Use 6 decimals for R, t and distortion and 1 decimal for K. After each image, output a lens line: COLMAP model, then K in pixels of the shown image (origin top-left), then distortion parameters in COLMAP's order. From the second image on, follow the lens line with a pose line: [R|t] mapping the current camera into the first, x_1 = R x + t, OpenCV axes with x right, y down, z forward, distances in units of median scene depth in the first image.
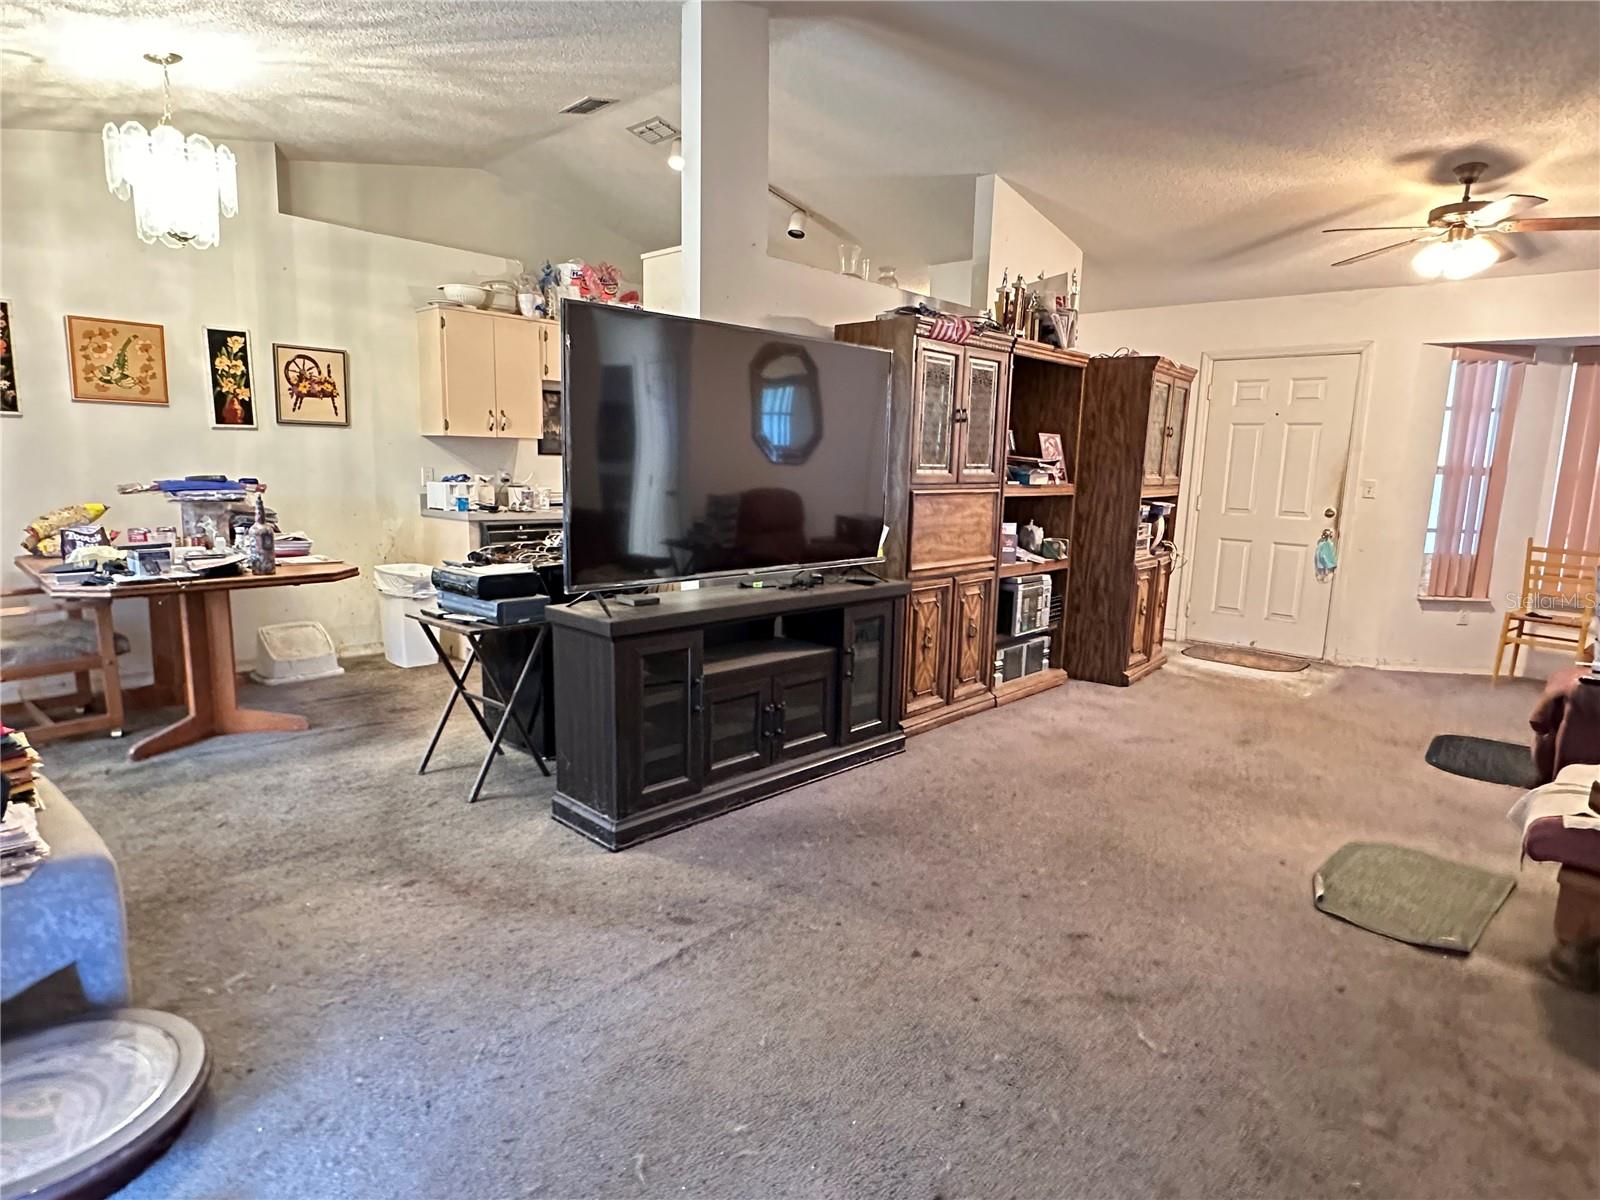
lens RADIAL K [[889.2, 0, 797.6], [0, 889.2, 602.3], [0, 0, 1]] dist [-0.002274, 0.000184]
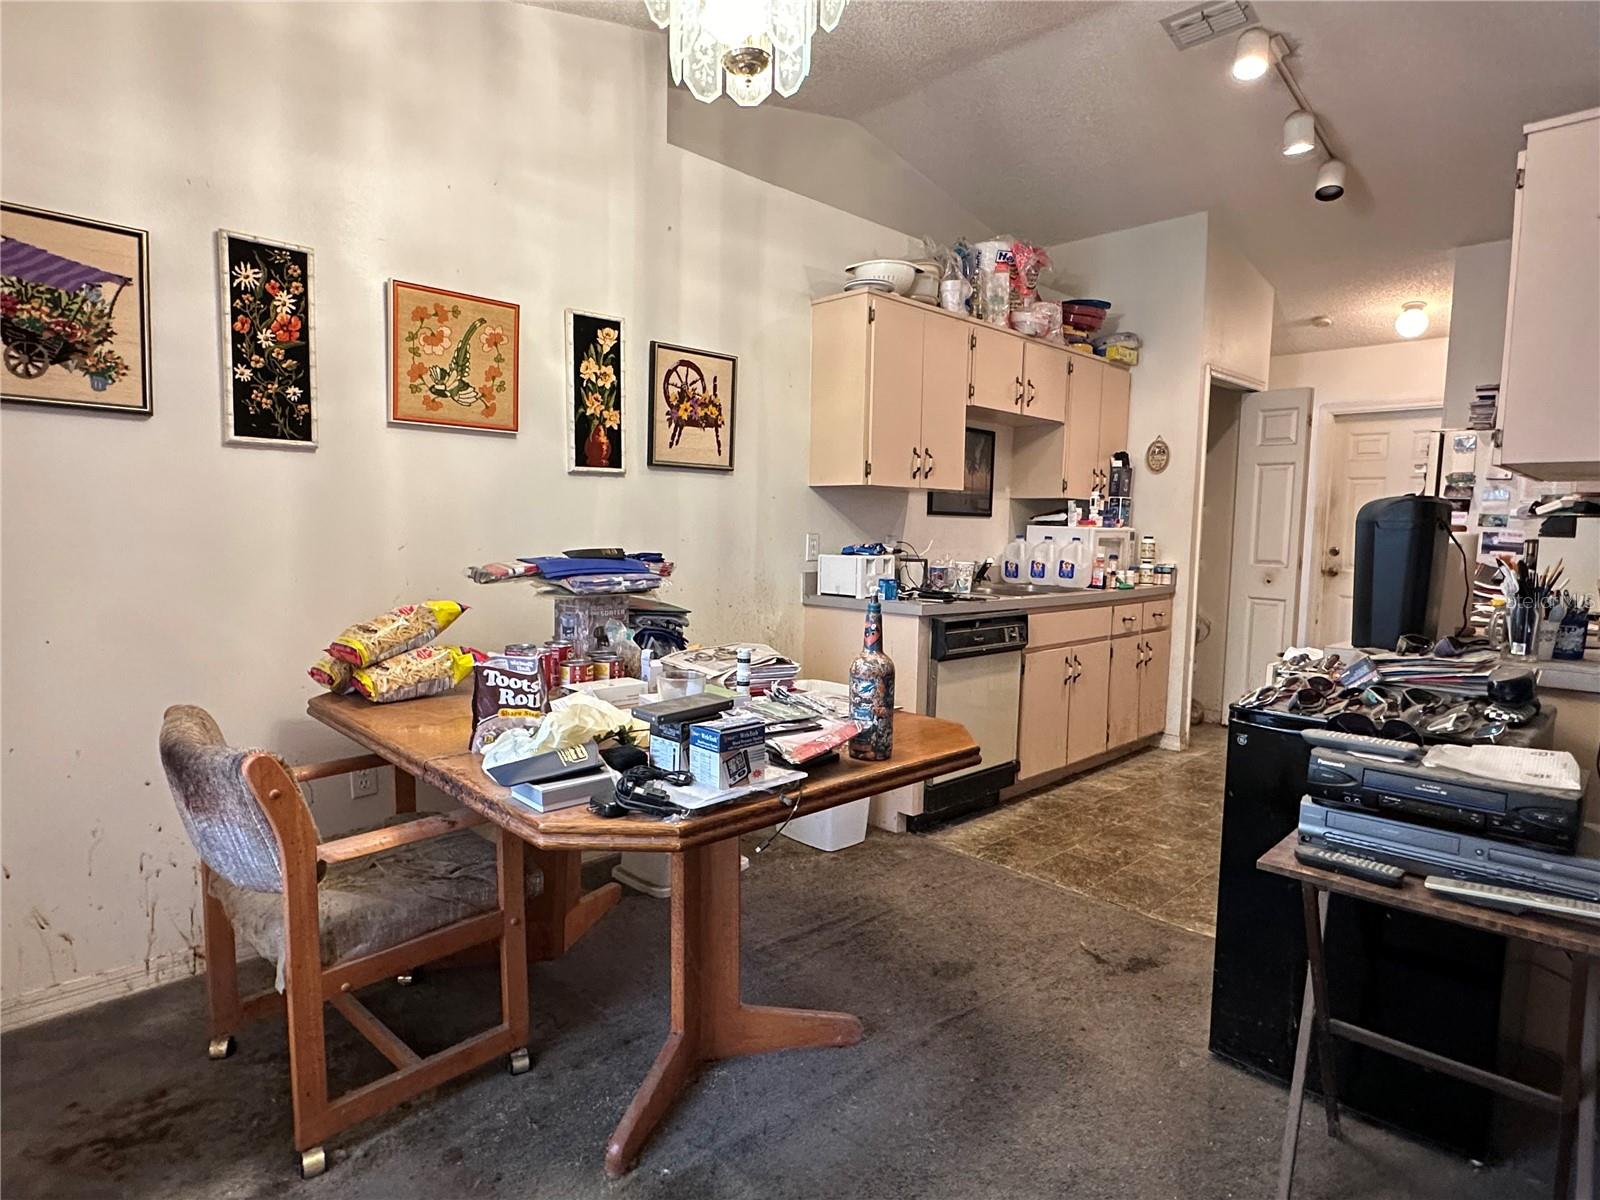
lens RADIAL K [[889.2, 0, 791.4], [0, 889.2, 602.6], [0, 0, 1]] dist [-0.002274, 0.000184]
pose [[0.998857, -0.002579, -0.047724, -0.476015], [-0.000810, 0.997486, -0.070858, -0.061583], [0.047786, 0.070816, 0.996344, 0.395618]]
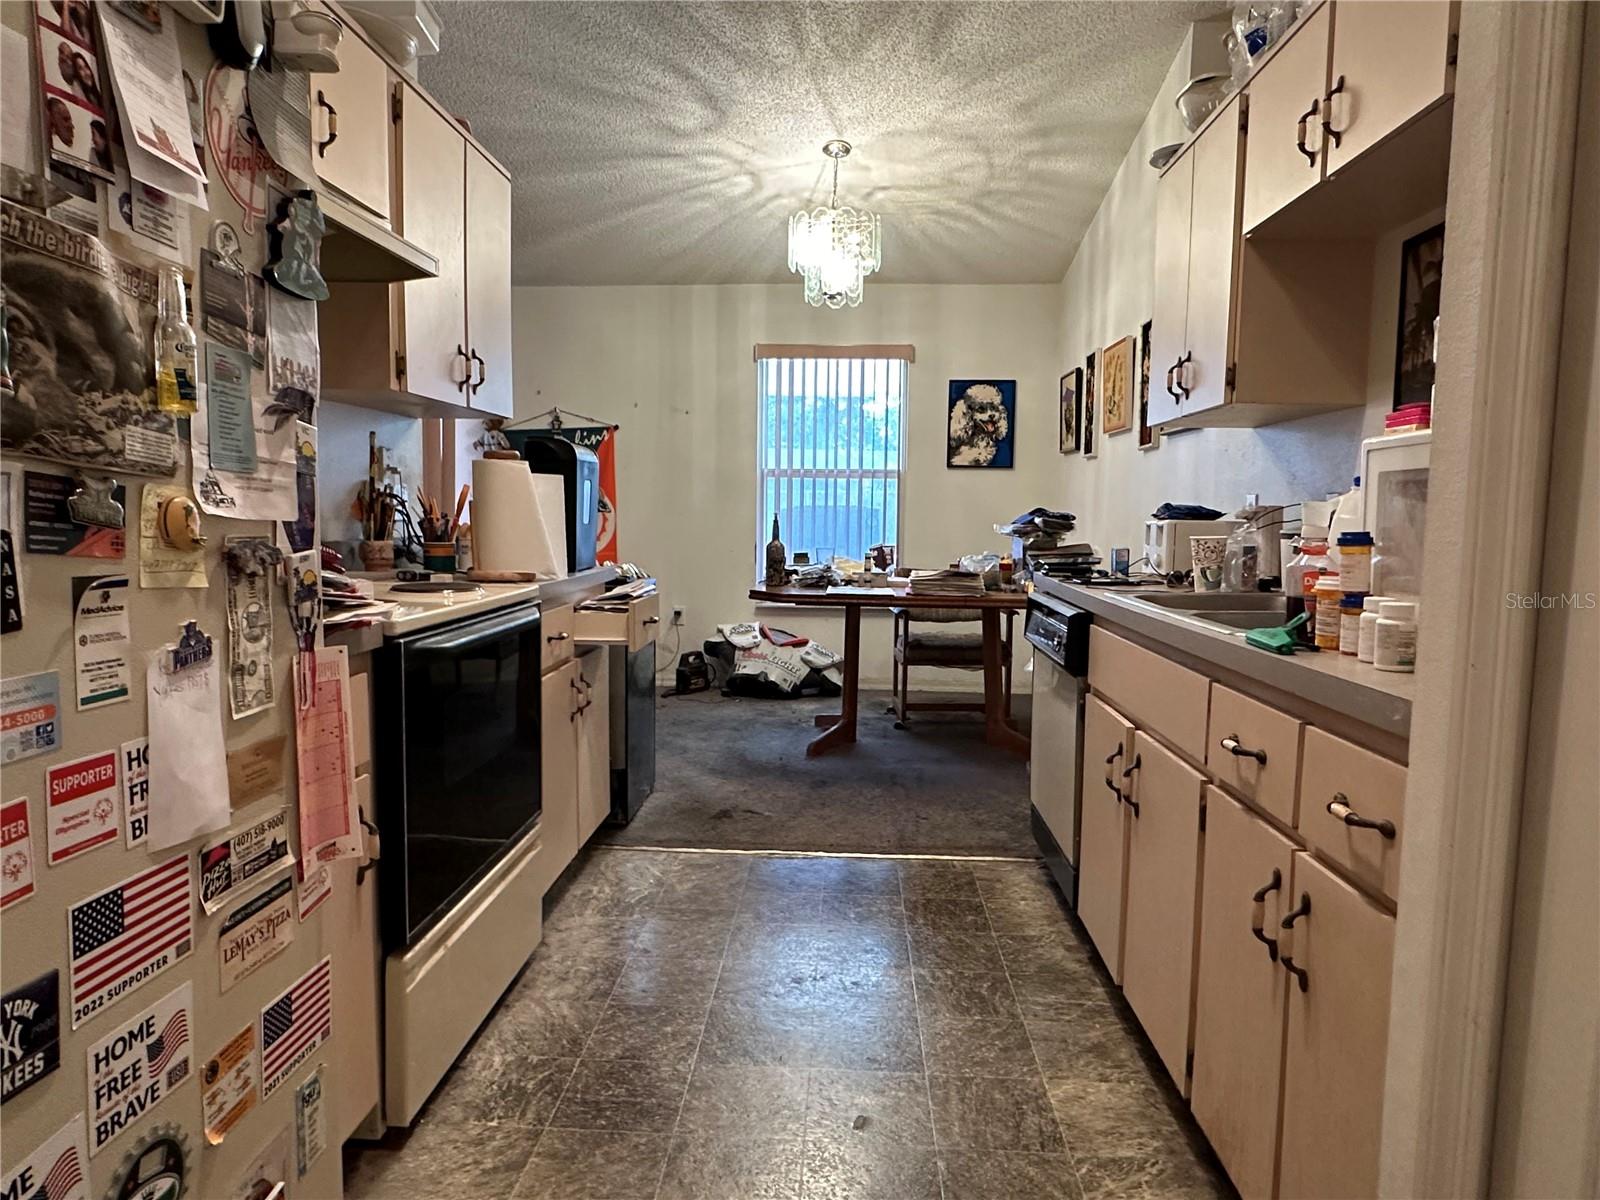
lens RADIAL K [[997.1, 0, 799.3], [0, 997.1, 597.8], [0, 0, 1]] dist [-0.002179, -0.001459]
pose [[-0.759634, 0.021149, -0.650006, 0.142453], [-0.134356, 0.972807, 0.188668, -0.196609], [0.636321, 0.230651, -0.736136, 1.487217]]
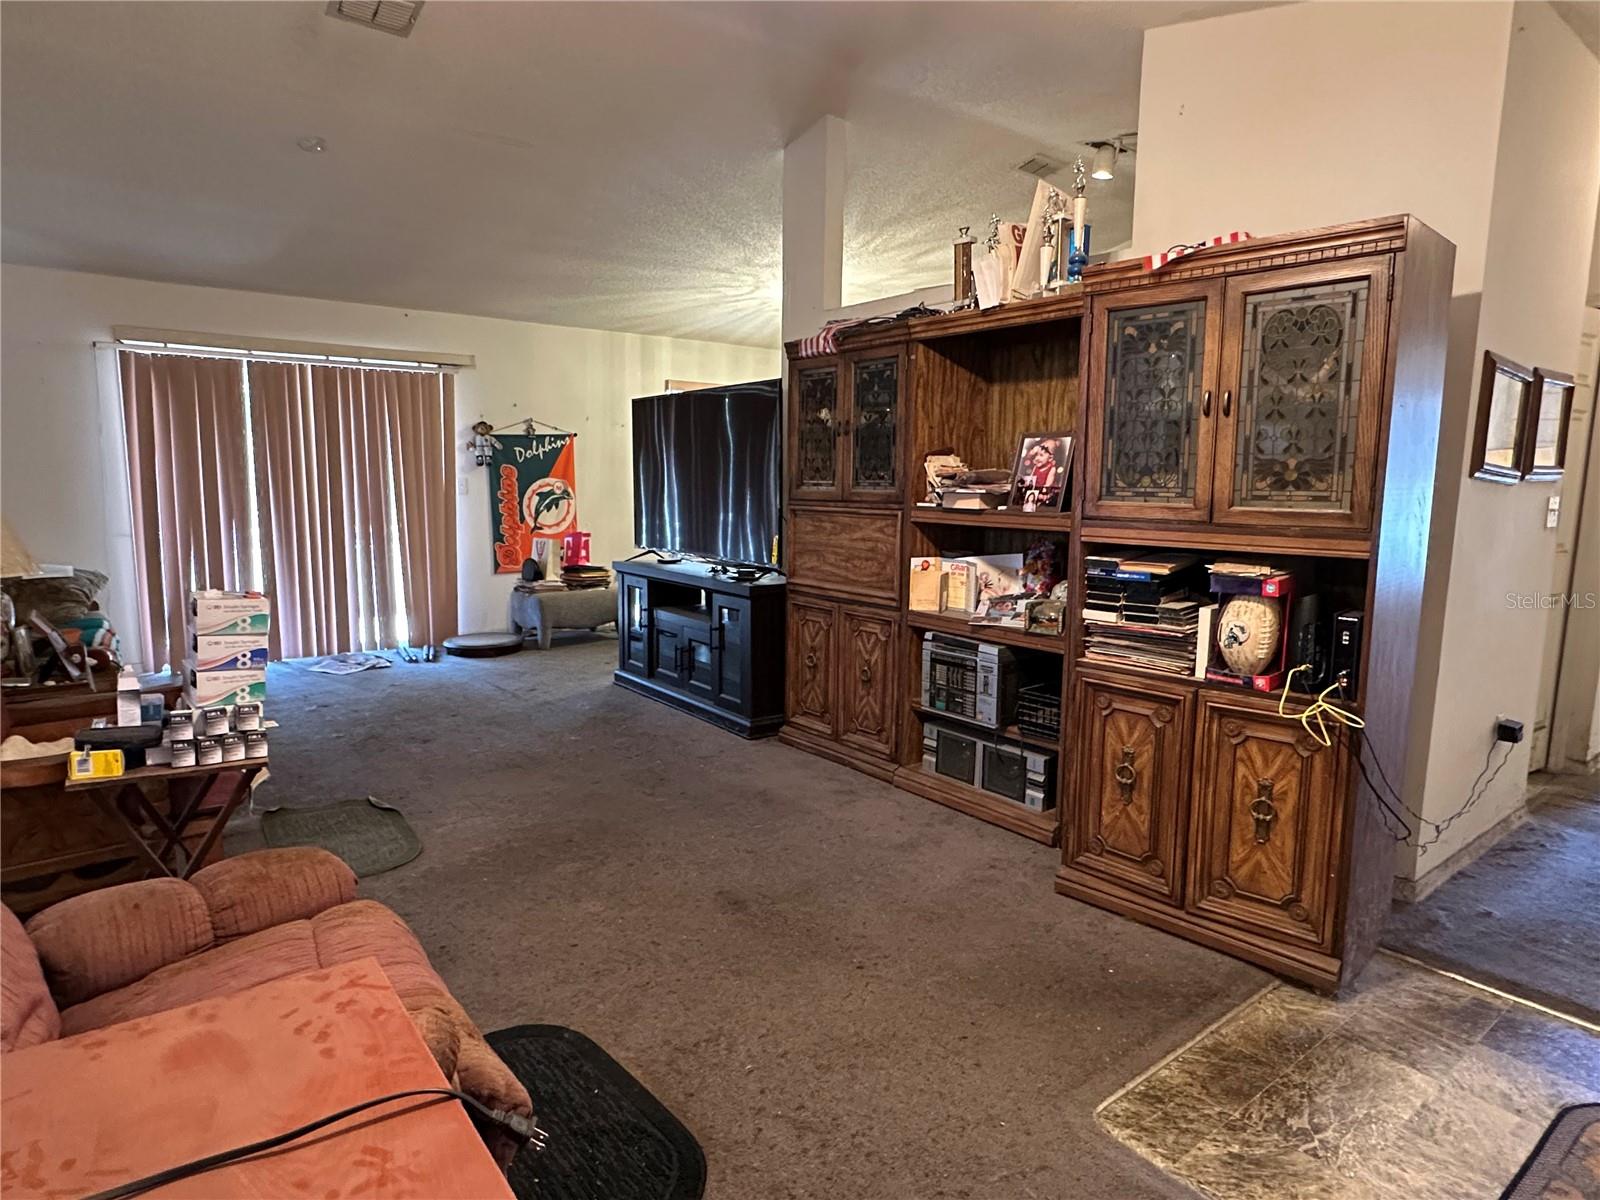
lens RADIAL K [[915.4, 0, 796.6], [0, 915.4, 603.7], [0, 0, 1]] dist [-0.003289, 0.001645]
pose [[-0.148066, 0.110293, -0.982808, 0.998327], [-0.174408, 0.975275, 0.135723, -0.133203], [0.973478, 0.191505, -0.125169, 0.963532]]
